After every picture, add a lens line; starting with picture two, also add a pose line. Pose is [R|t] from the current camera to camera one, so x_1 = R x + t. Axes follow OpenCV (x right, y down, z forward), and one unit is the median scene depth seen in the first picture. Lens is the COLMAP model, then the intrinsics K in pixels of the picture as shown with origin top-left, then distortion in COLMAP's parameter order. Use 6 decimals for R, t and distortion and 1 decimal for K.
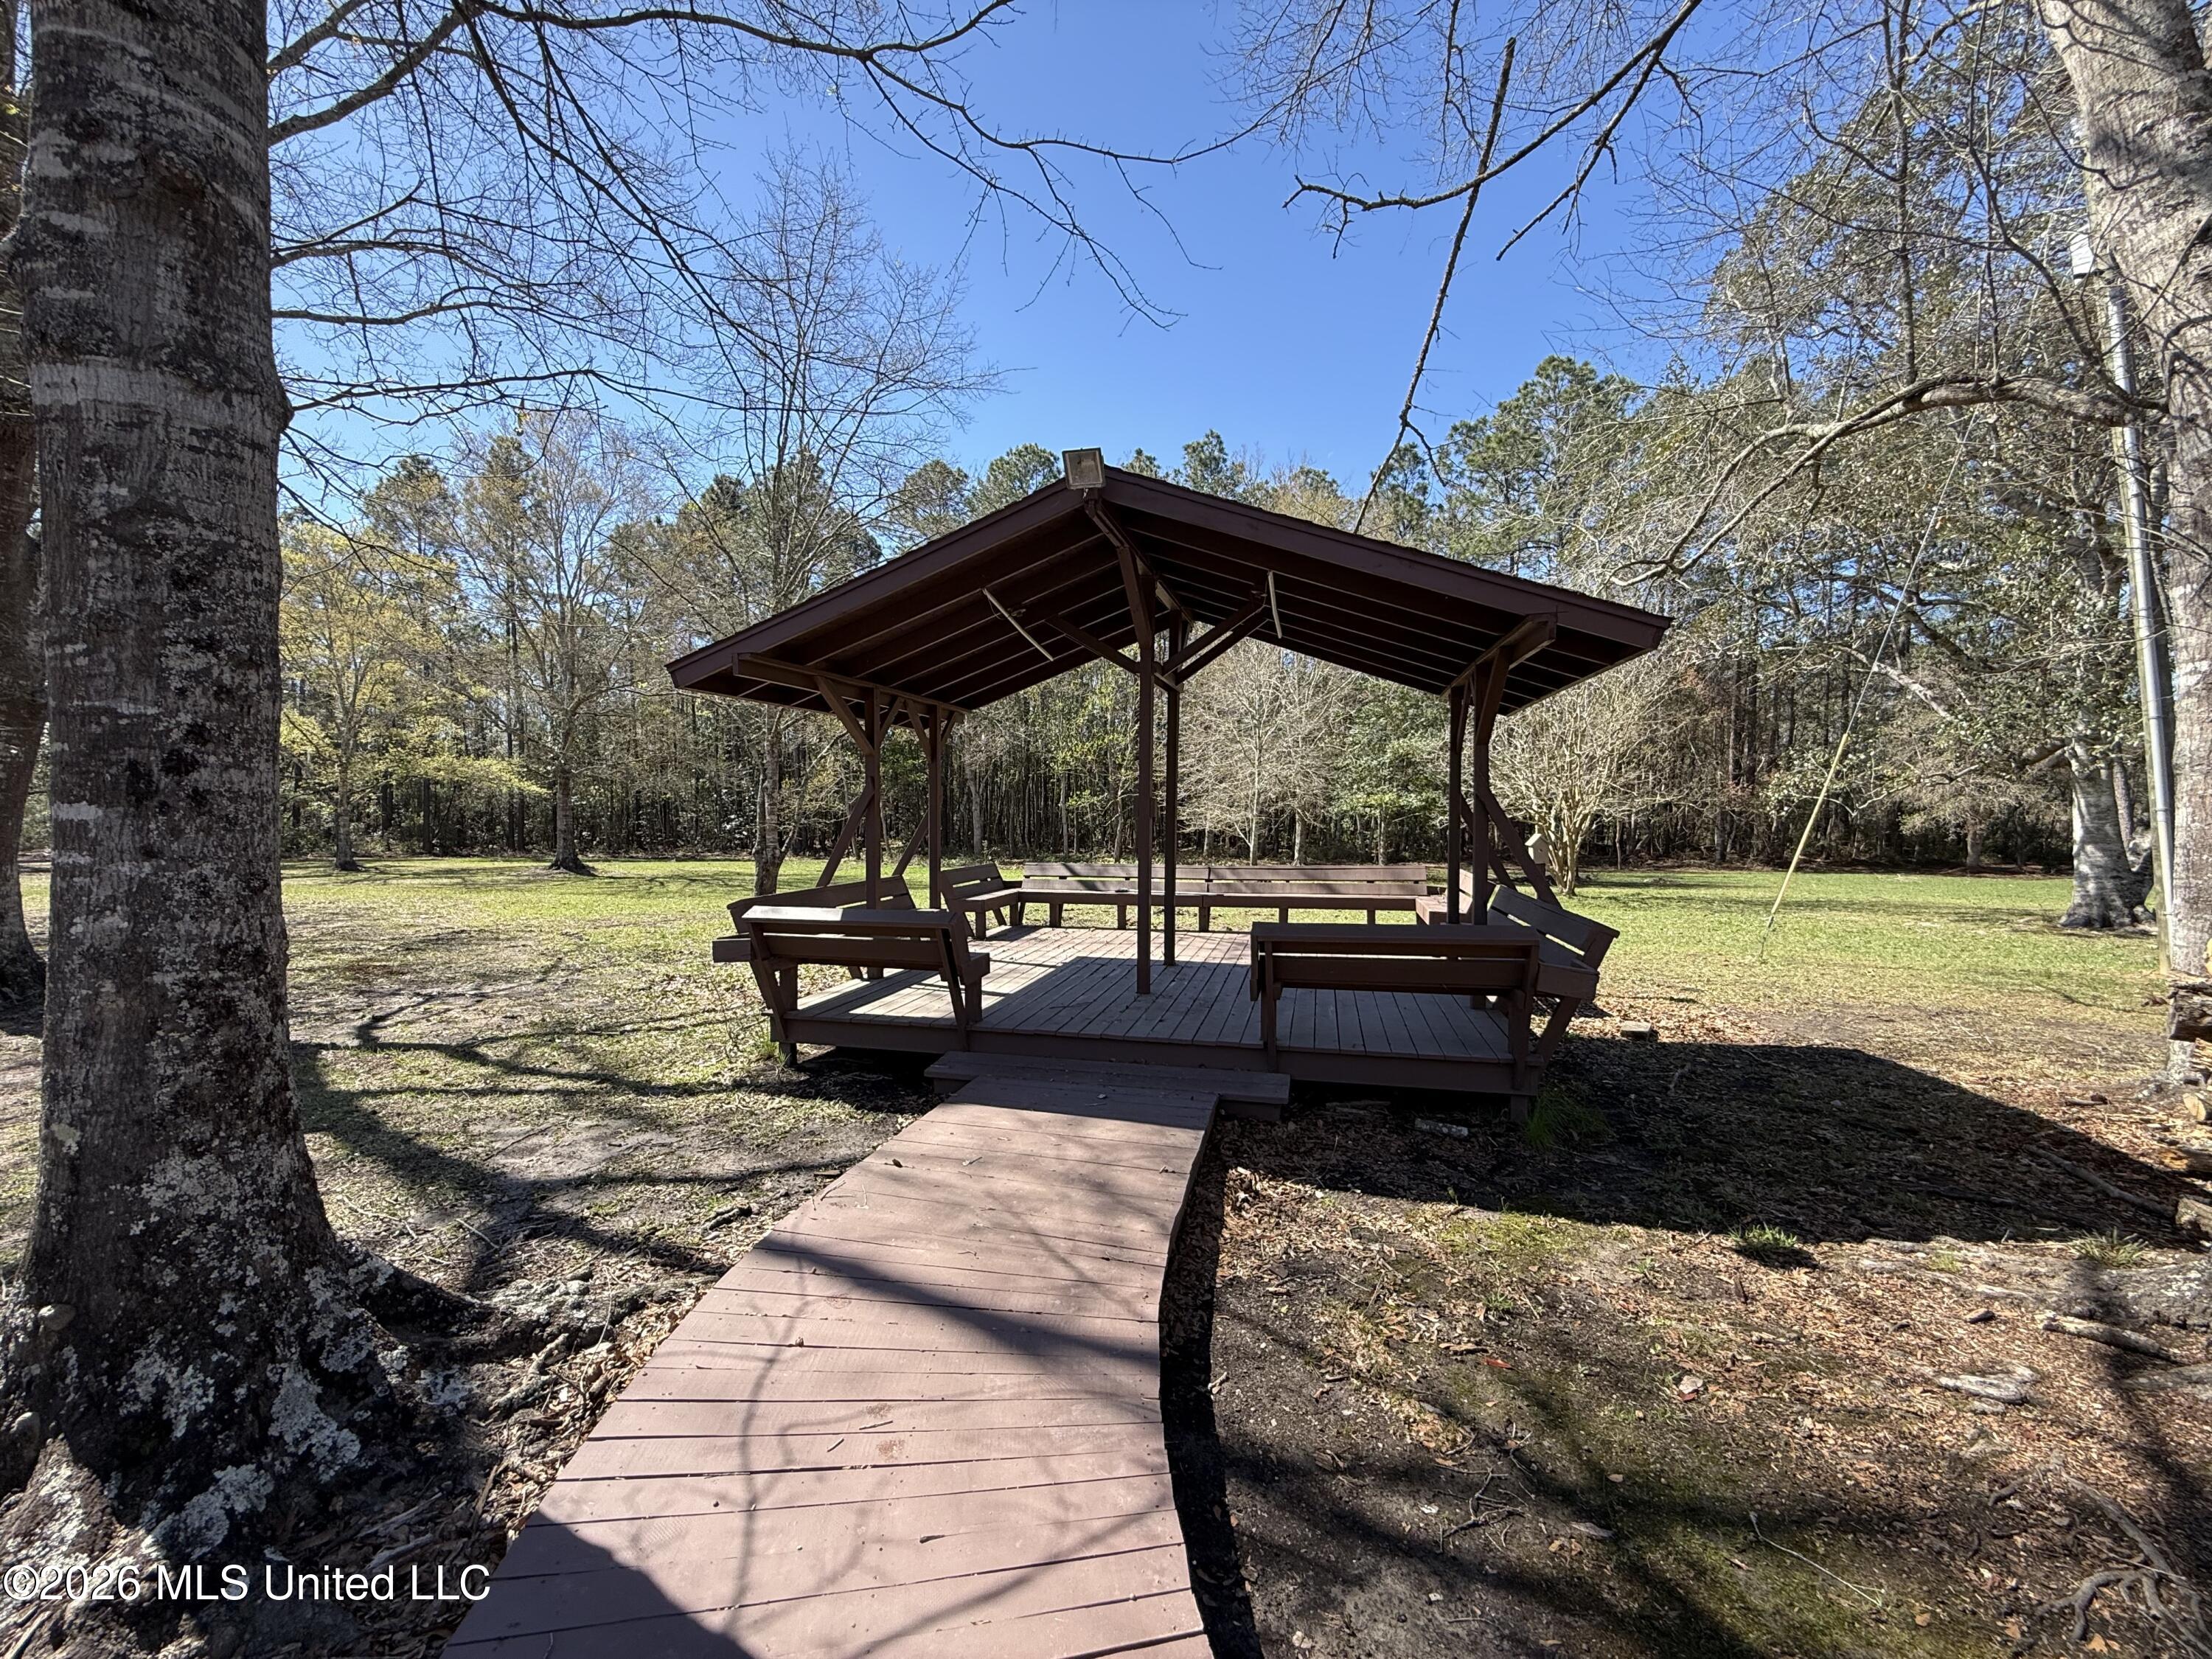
lens RADIAL K [[880.3, 0, 1089.8], [0, 880.3, 828.5], [0, 0, 1]] dist [0.001001, 0.000306]
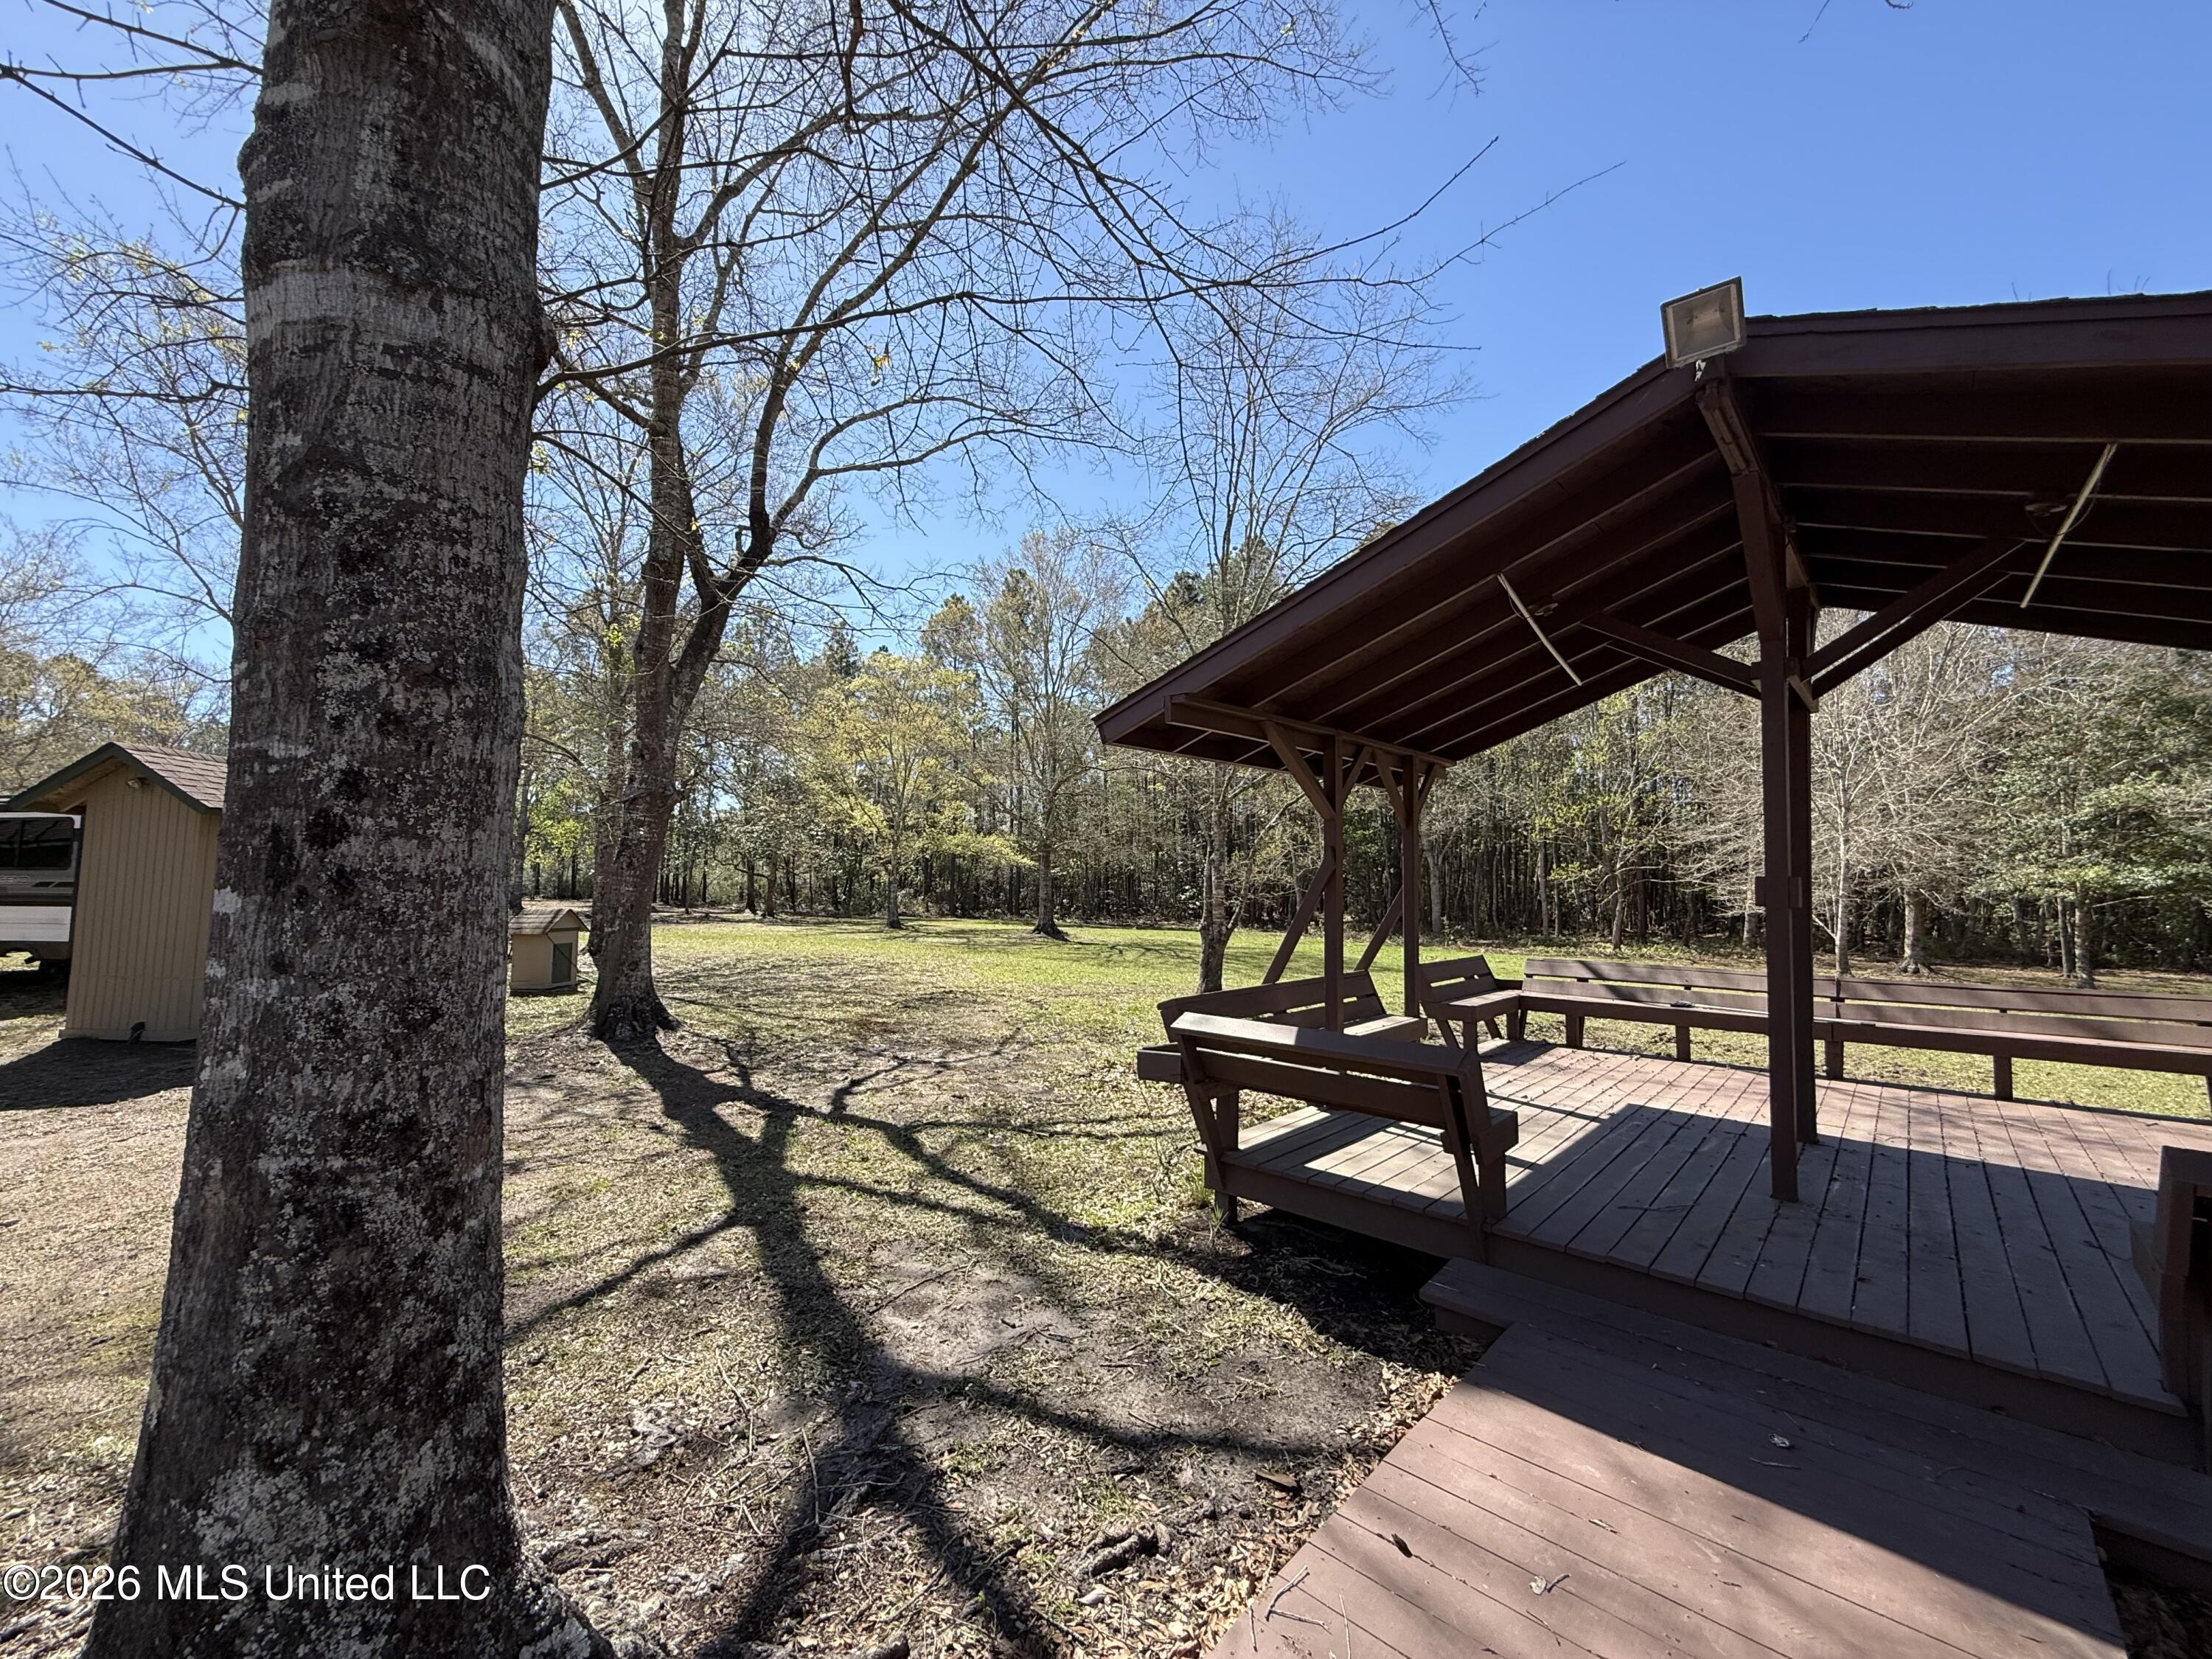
lens RADIAL K [[880.3, 0, 1102.9], [0, 880.3, 832.6], [0, 0, 1]] dist [0.001001, 0.000306]
pose [[0.885855, -0.016454, -0.463670, -0.078694], [-0.019312, 0.997197, -0.072284, -0.013139], [0.463559, 0.072988, 0.883055, 0.255692]]
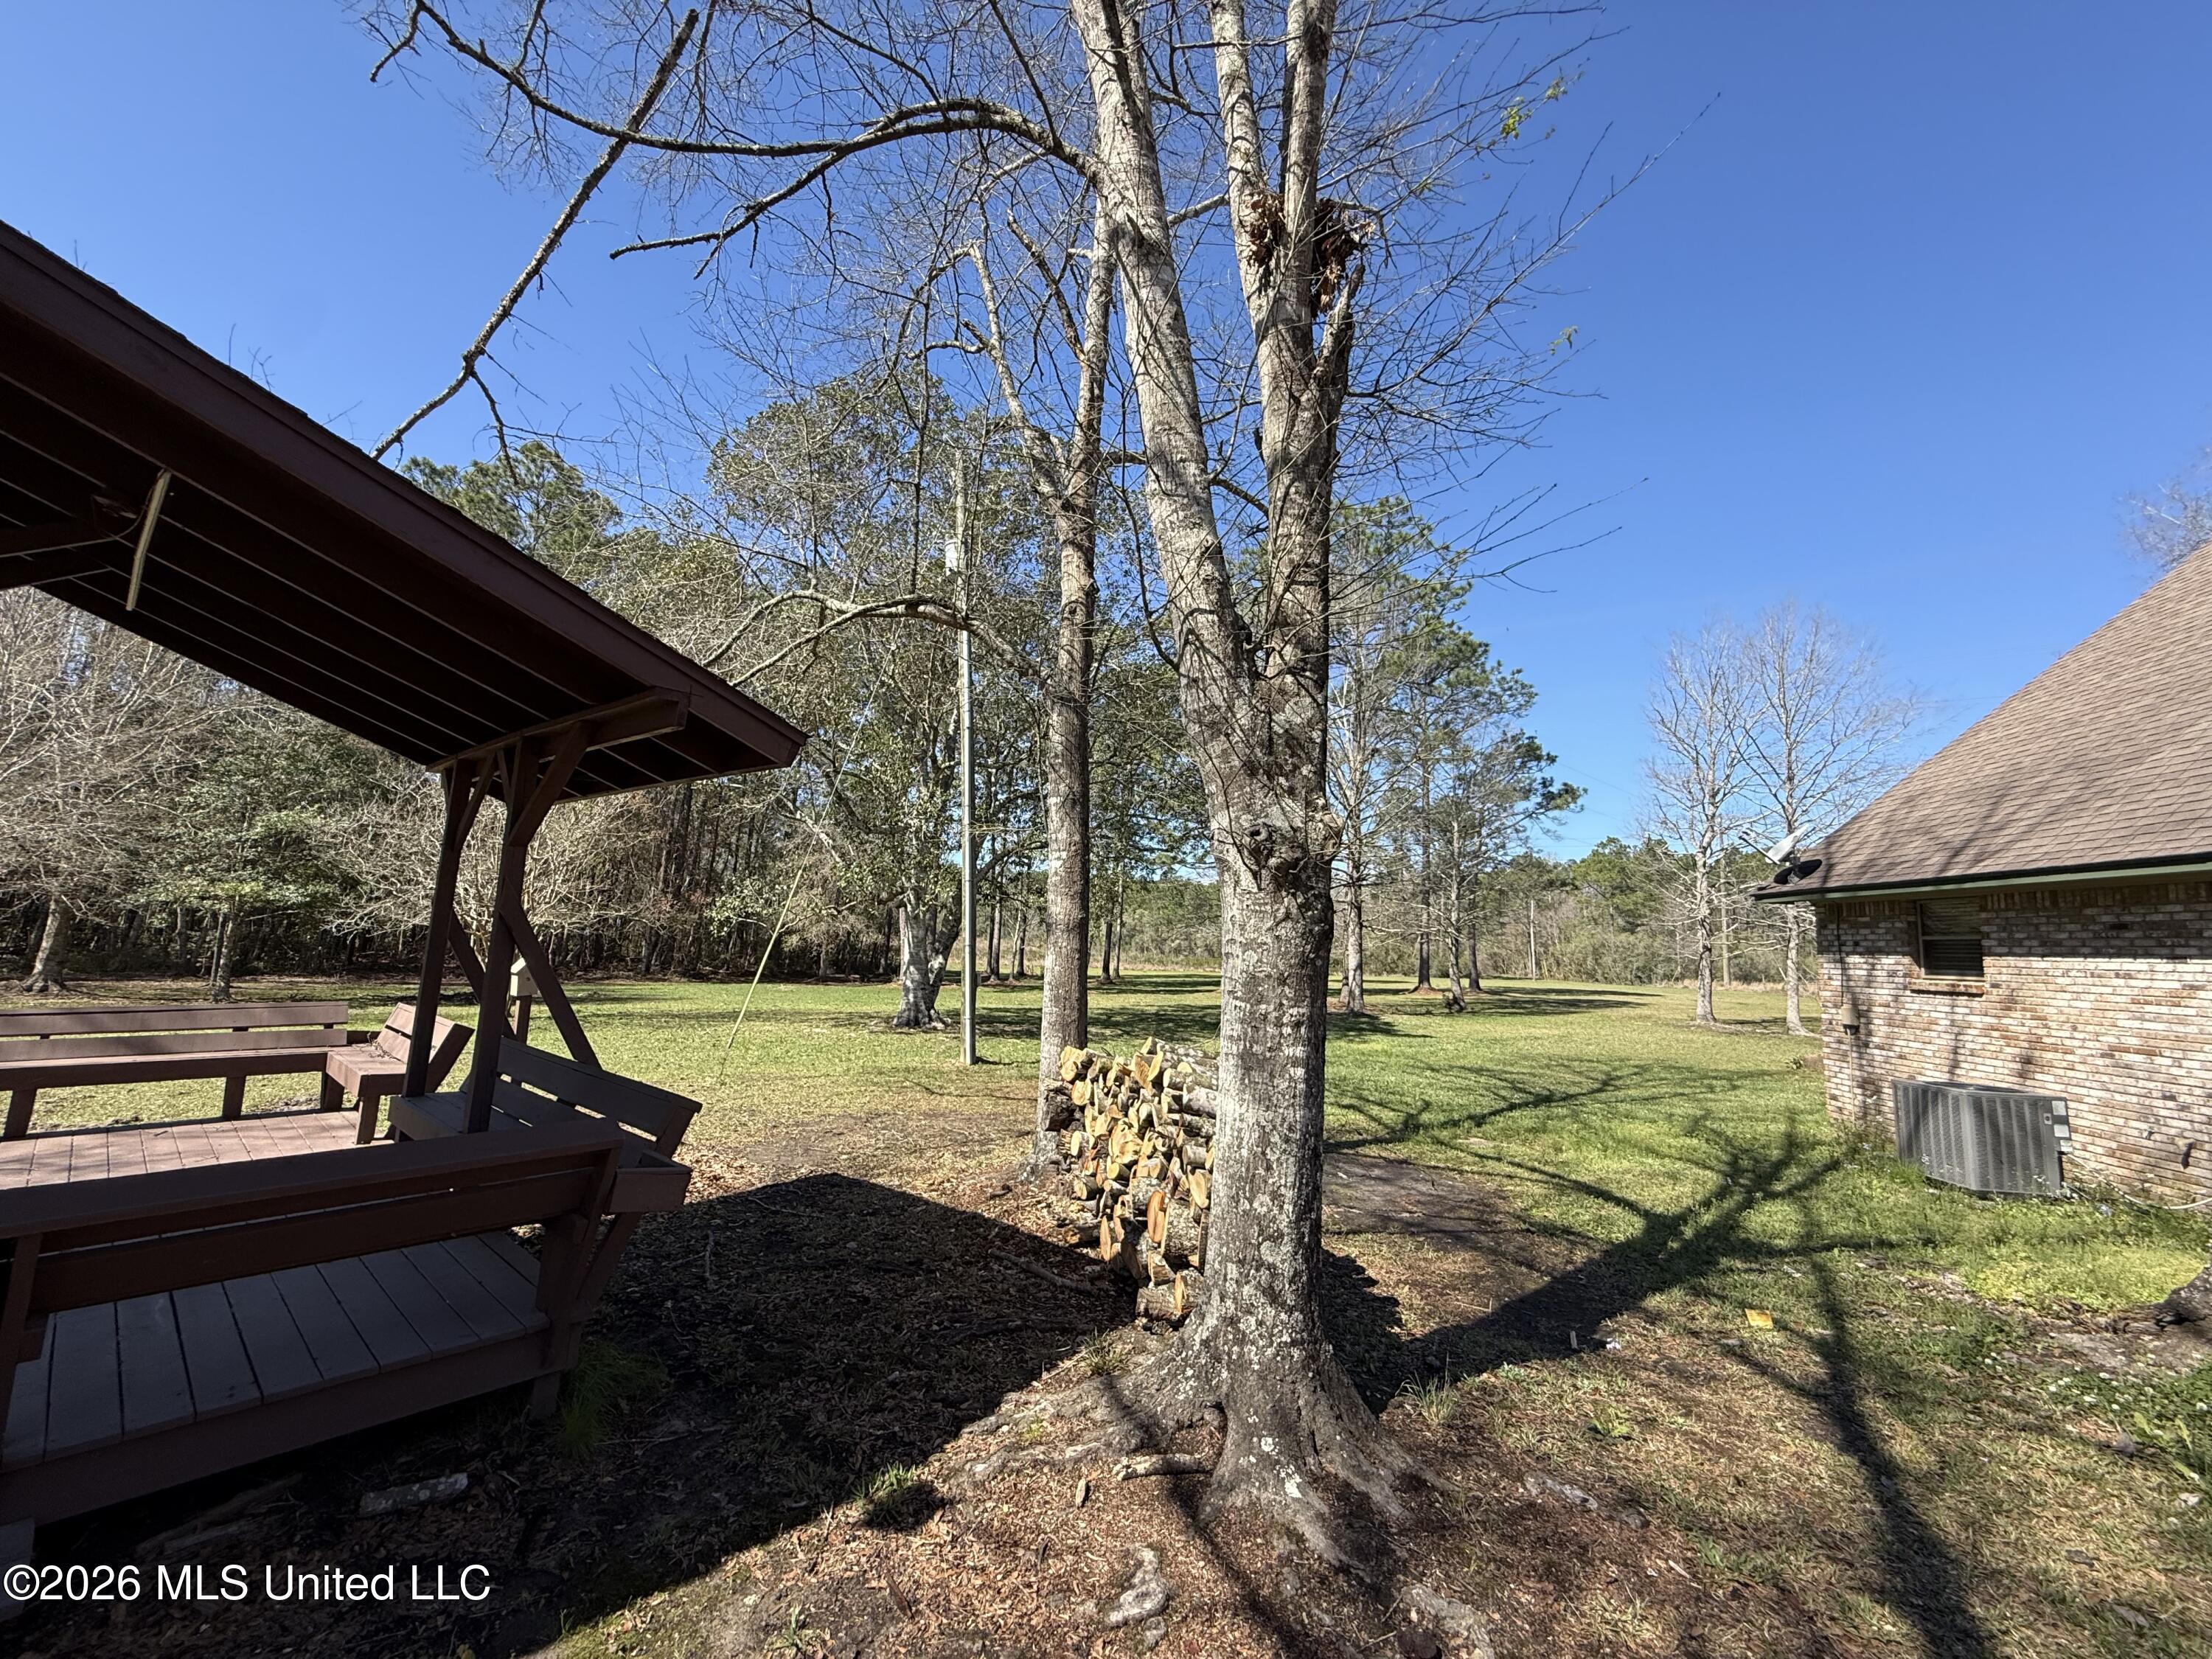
lens RADIAL K [[880.3, 0, 1093.7], [0, 880.3, 827.4], [0, 0, 1]] dist [0.001001, 0.000306]
pose [[0.447785, 0.140095, 0.883098, 0.016975], [-0.032410, 0.989543, -0.140548, -0.023849], [-0.893553, 0.034314, 0.447643, 0.252867]]
